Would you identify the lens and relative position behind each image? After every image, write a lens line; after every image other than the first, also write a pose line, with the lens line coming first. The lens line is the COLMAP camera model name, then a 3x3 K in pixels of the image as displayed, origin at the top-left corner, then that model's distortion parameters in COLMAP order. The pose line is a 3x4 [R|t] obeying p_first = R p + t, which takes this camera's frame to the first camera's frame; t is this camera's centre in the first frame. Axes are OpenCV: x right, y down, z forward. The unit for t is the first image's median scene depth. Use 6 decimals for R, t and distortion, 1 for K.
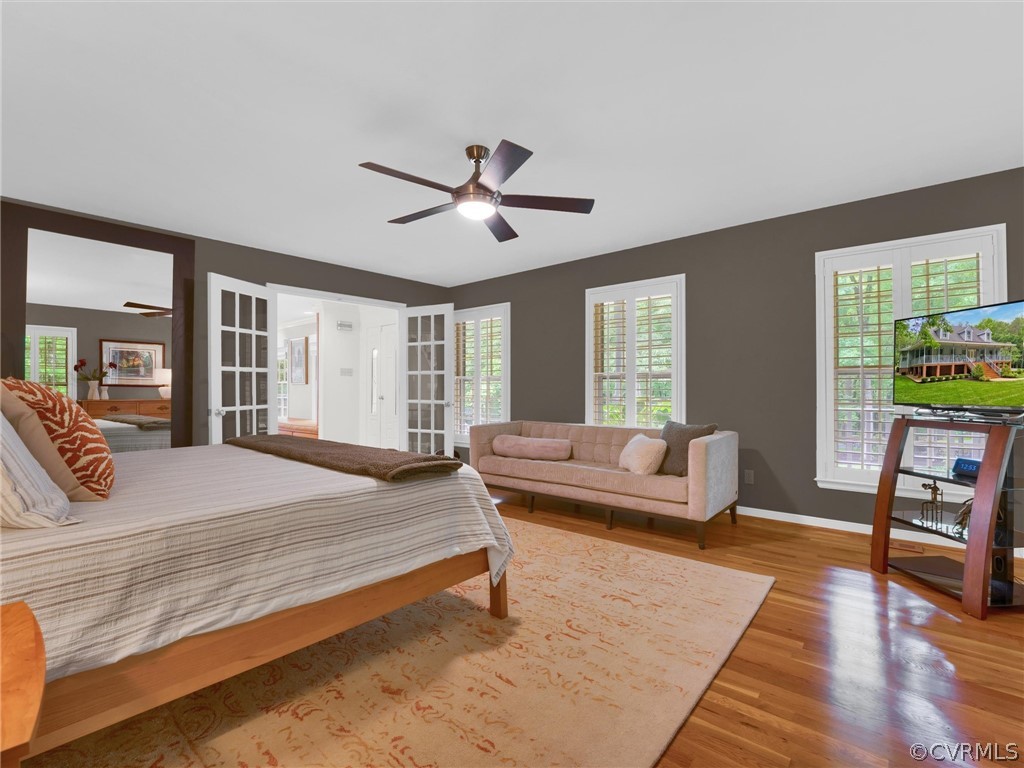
lens RADIAL K [[476.3, 0, 516.0], [0, 476.3, 384.5], [0, 0, 1]] dist [-0.029559, 0.000978]
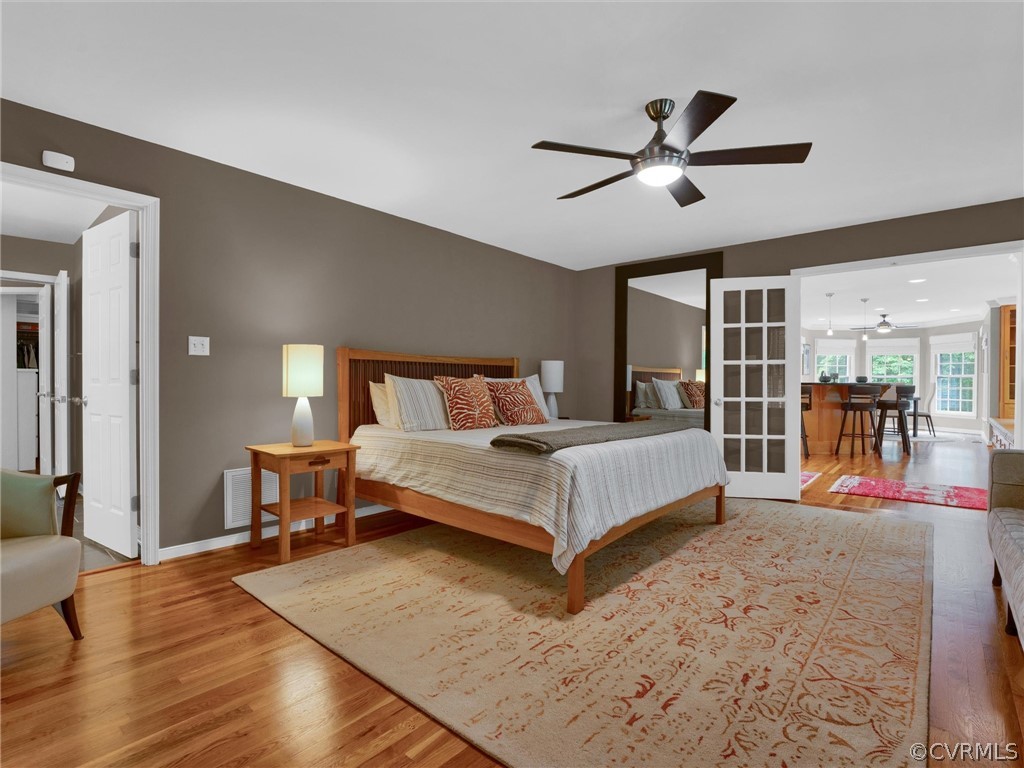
lens RADIAL K [[508.4, 0, 495.2], [0, 508.4, 381.6], [0, 0, 1]] dist [-0.014685, 0.000421]
pose [[-0.032210, 0.007089, -0.999456, 1.018381], [0.004141, 0.999967, 0.006959, 0.001153], [0.999473, -0.003915, -0.032238, 0.863059]]
